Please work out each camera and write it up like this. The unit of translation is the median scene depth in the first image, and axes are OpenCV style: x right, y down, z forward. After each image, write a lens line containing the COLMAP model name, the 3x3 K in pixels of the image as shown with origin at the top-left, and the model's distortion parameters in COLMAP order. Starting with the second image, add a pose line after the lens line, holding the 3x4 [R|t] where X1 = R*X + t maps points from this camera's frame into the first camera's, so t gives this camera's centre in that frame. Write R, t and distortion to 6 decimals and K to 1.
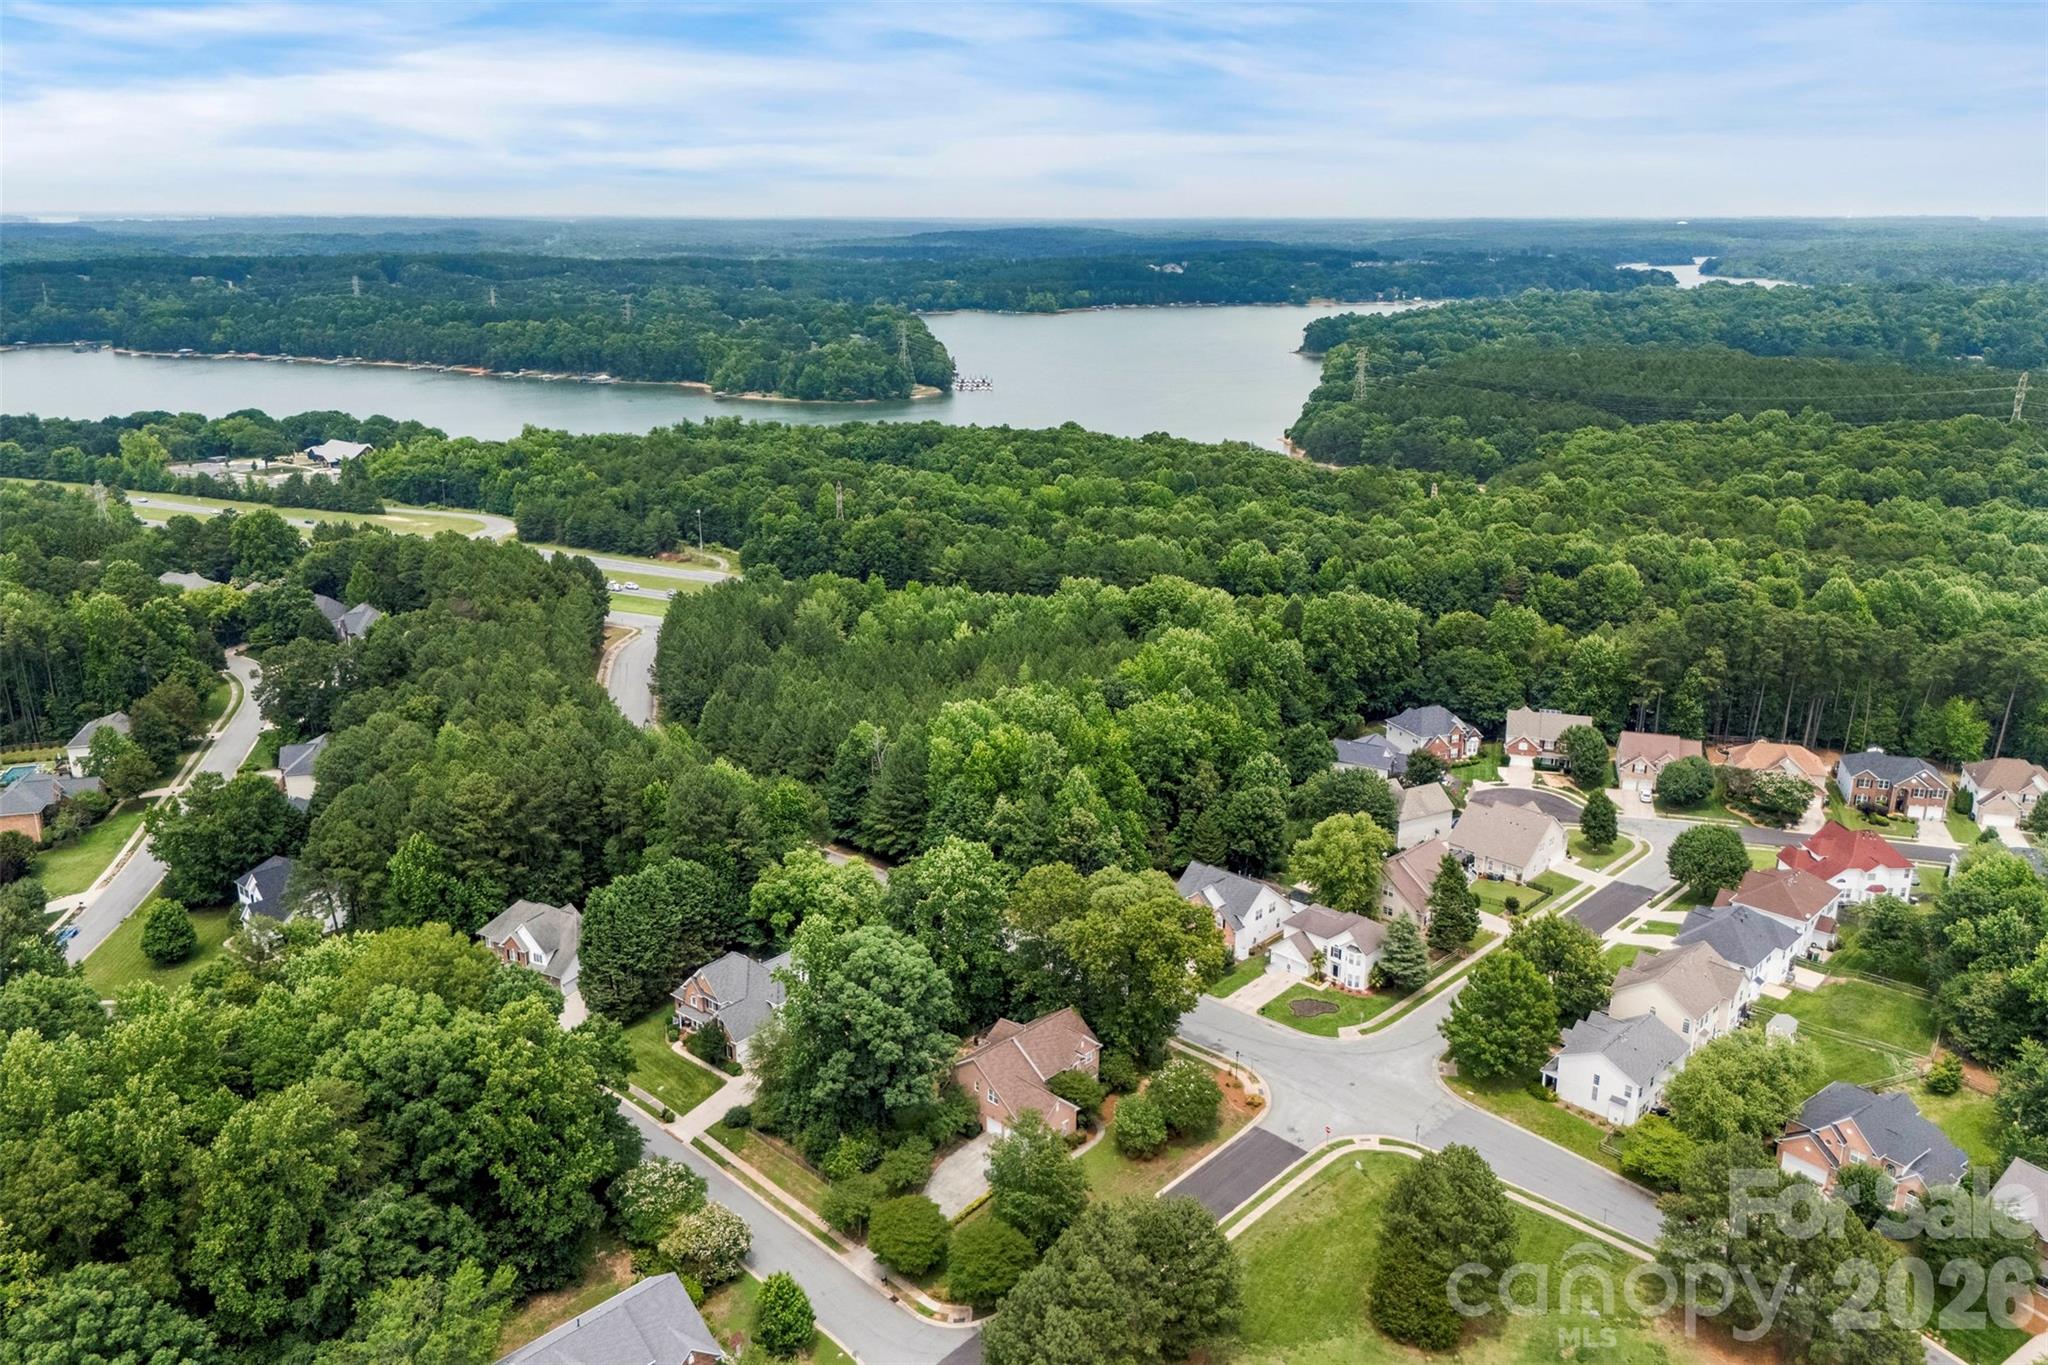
lens RADIAL K [[1511.2, 0, 1024.0], [0, 1511.2, 682.5], [0, 0, 1]] dist [0.093084, -0.111426]
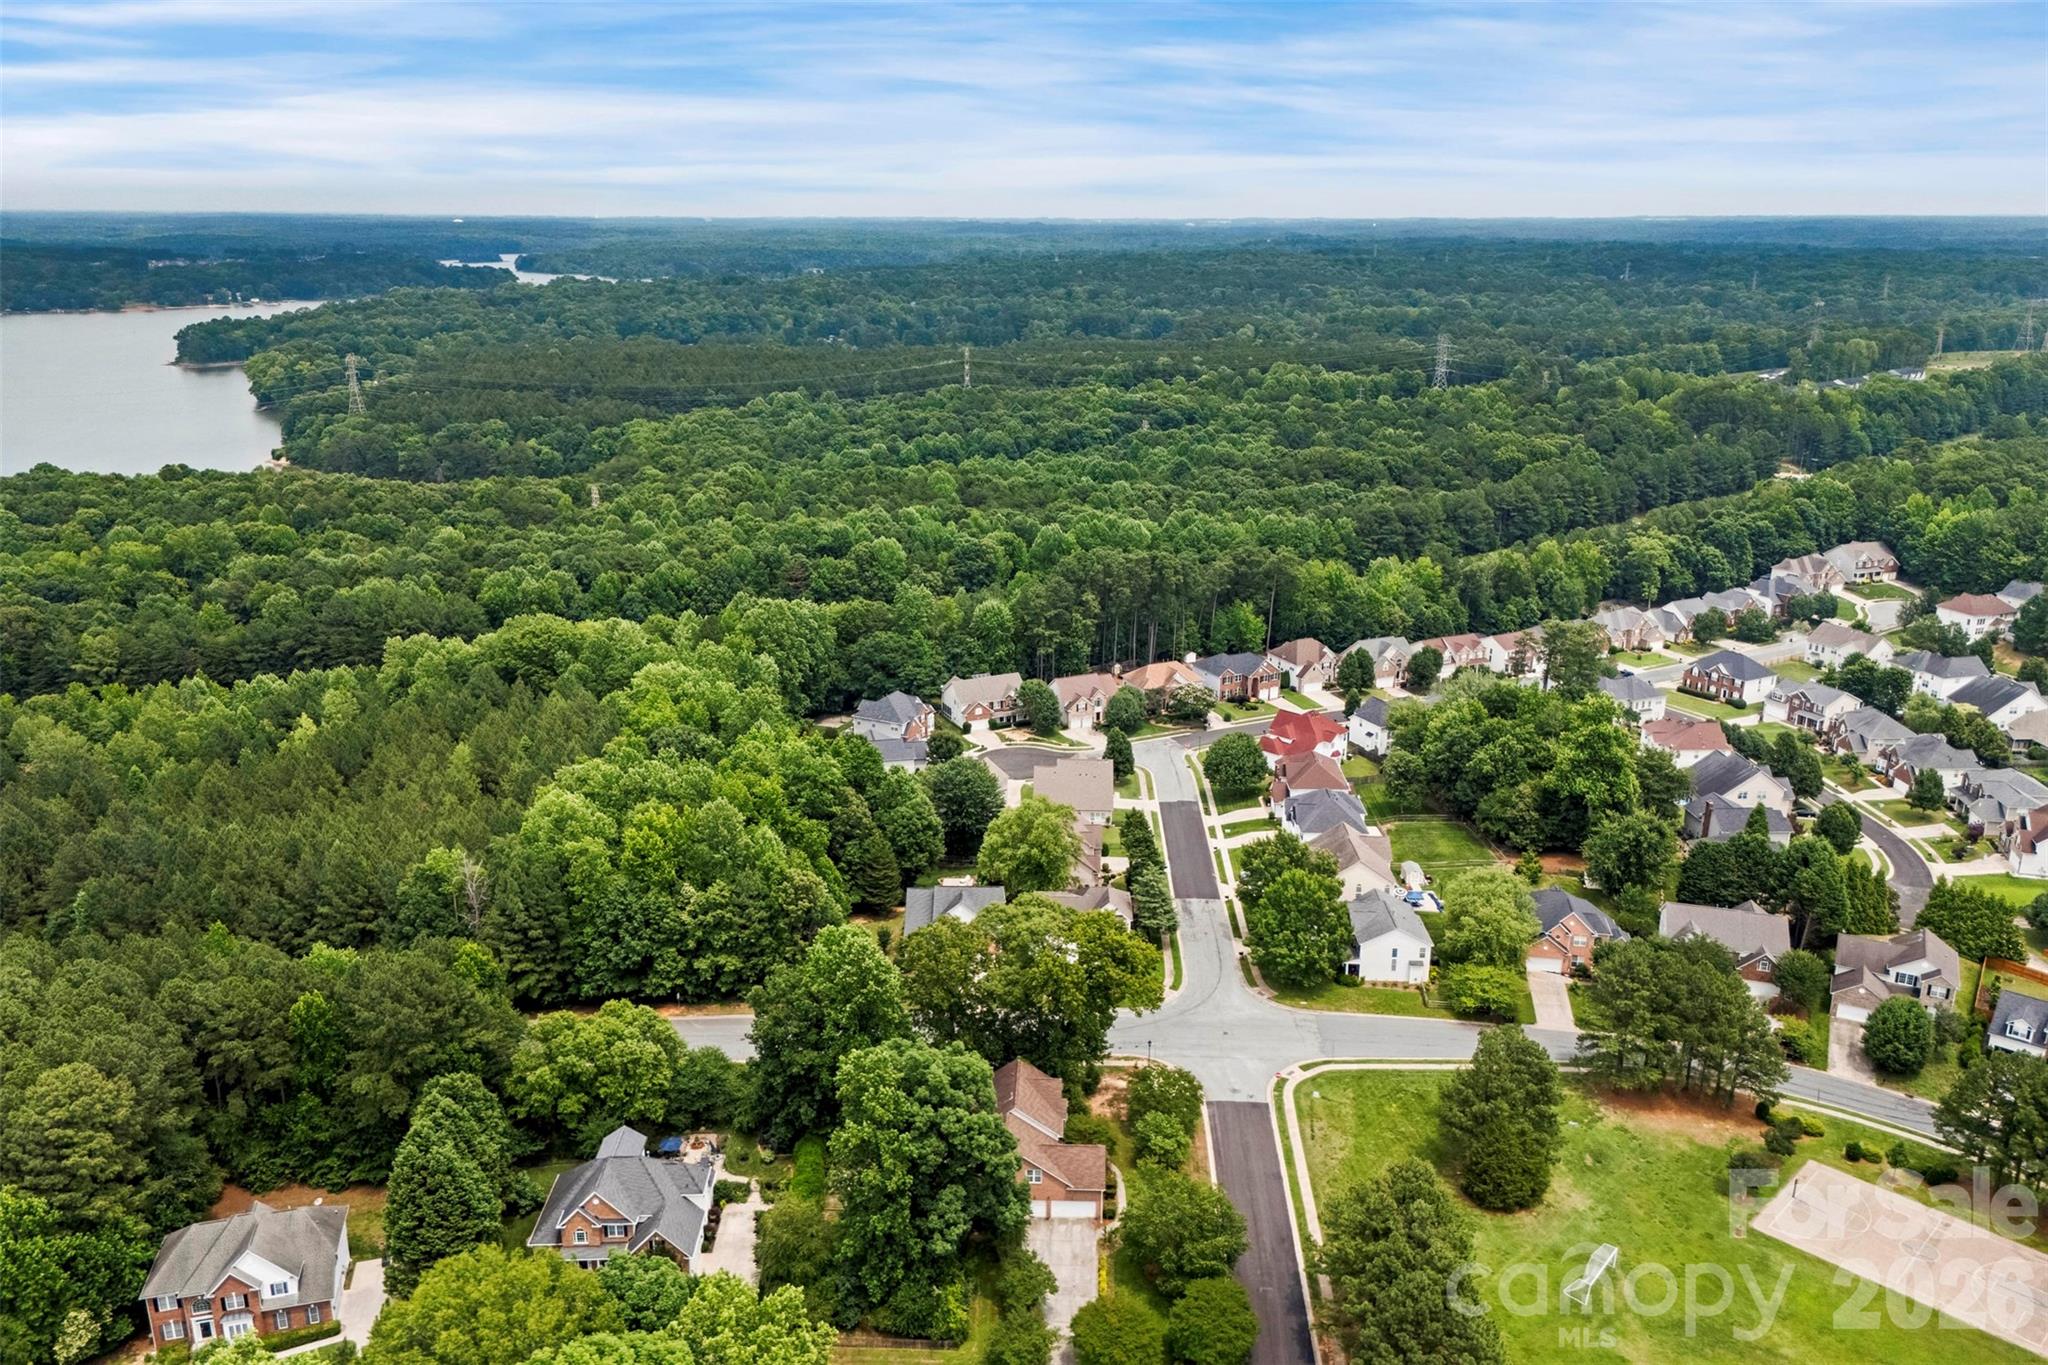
lens RADIAL K [[1511.2, 0, 1024.0], [0, 1511.2, 682.5], [0, 0, 1]] dist [0.093084, -0.111426]
pose [[0.741757, -0.196604, 0.641205, -0.310353], [0.195651, 0.977914, 0.073513, -0.047371], [-0.641496, 0.070924, 0.763841, 0.162215]]
